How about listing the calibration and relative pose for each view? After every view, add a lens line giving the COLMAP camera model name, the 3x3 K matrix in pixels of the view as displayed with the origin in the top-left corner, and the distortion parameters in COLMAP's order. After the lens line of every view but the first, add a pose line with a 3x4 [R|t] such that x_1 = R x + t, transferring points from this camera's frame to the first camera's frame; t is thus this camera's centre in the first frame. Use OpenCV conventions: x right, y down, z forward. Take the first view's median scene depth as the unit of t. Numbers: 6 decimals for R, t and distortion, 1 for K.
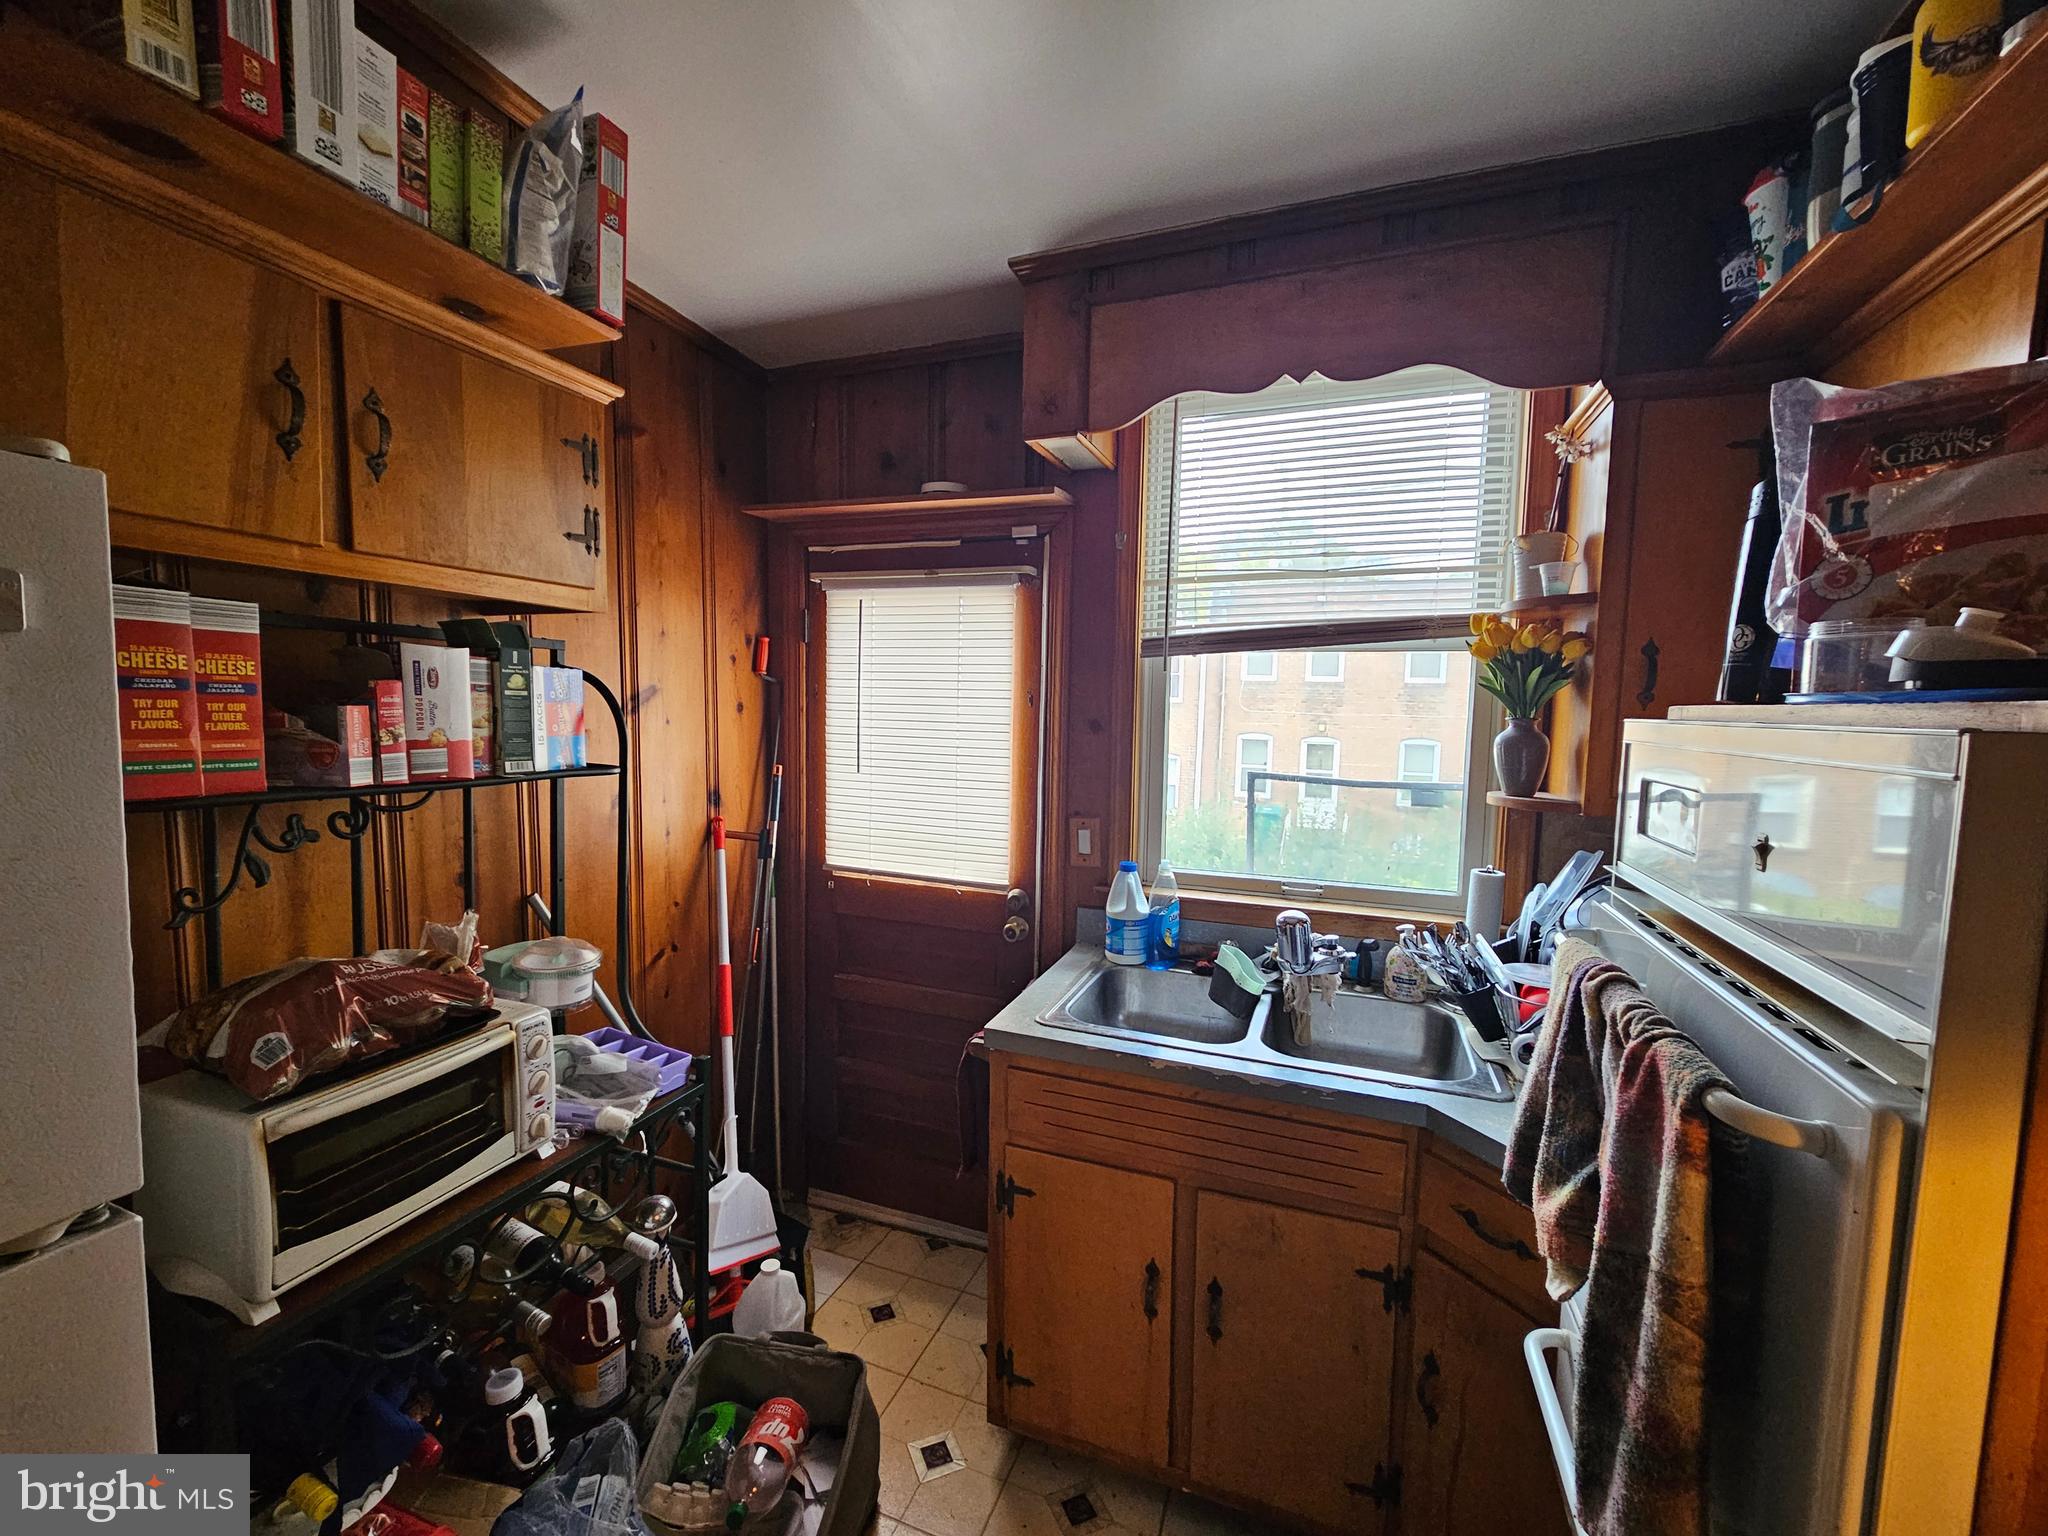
lens RADIAL K [[827.0, 0, 1019.7], [0, 827.0, 769.2], [0, 0, 1]] dist [-0.000111, 0.000006]
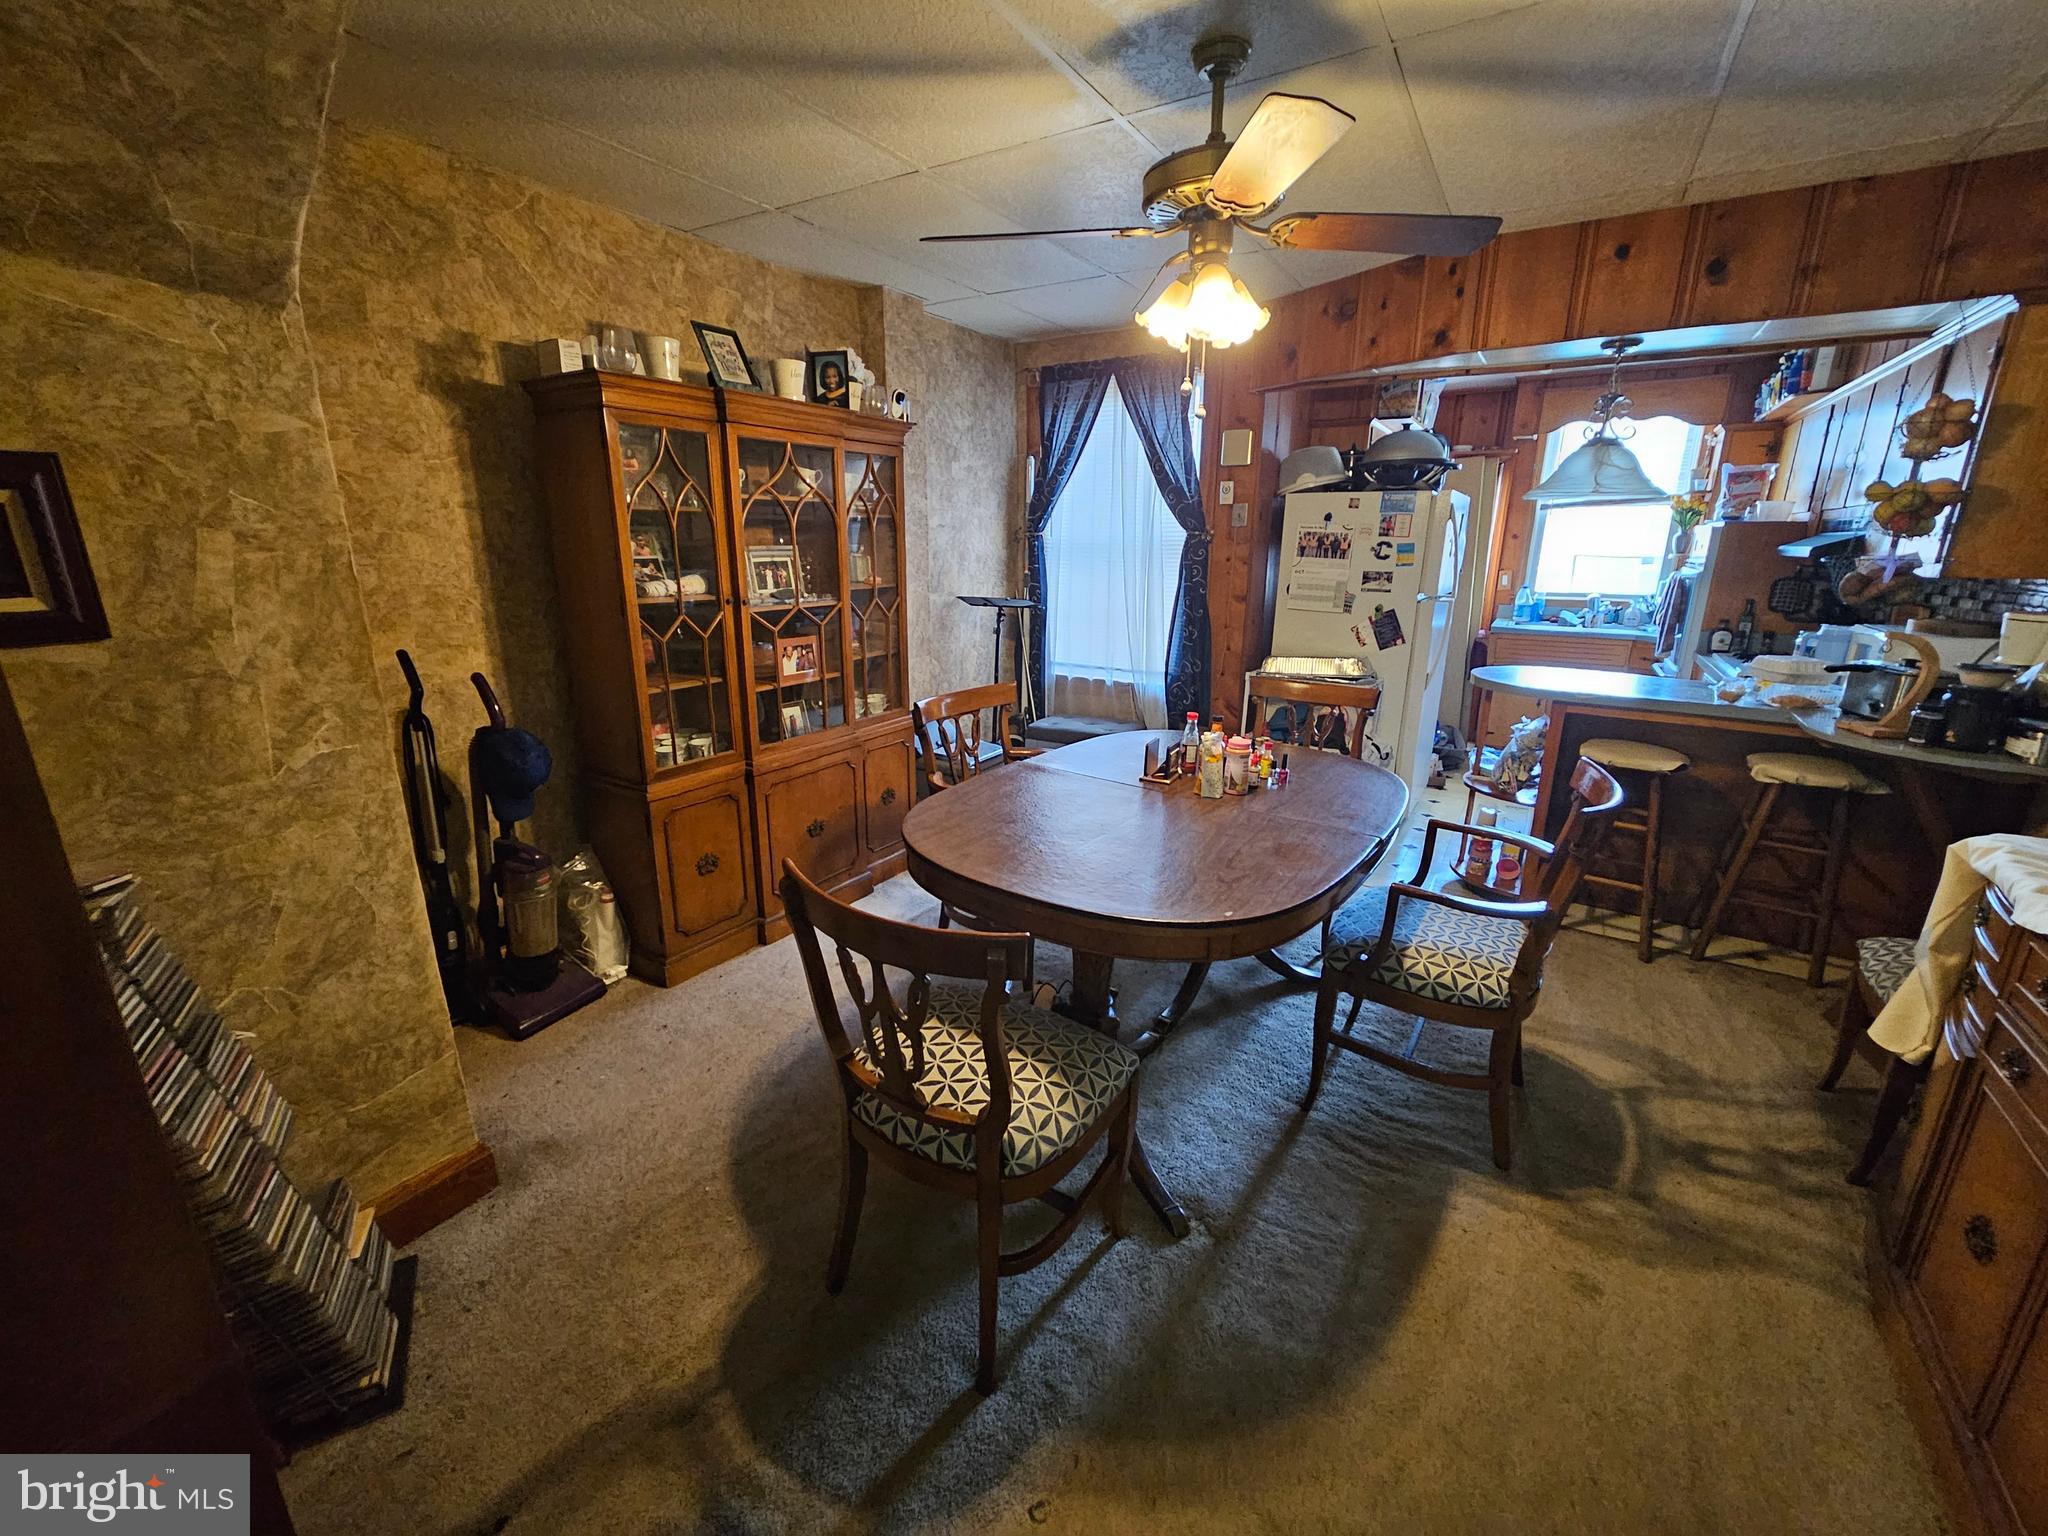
lens RADIAL K [[827.0, 0, 1026.2], [0, 827.0, 767.3], [0, 0, 1]] dist [-0.000111, 0.000006]
pose [[0.980178, 0.037049, -0.194622, -1.090692], [0.000354, 0.982030, 0.188727, 0.210880], [0.198117, -0.185055, 0.962551, -2.446778]]
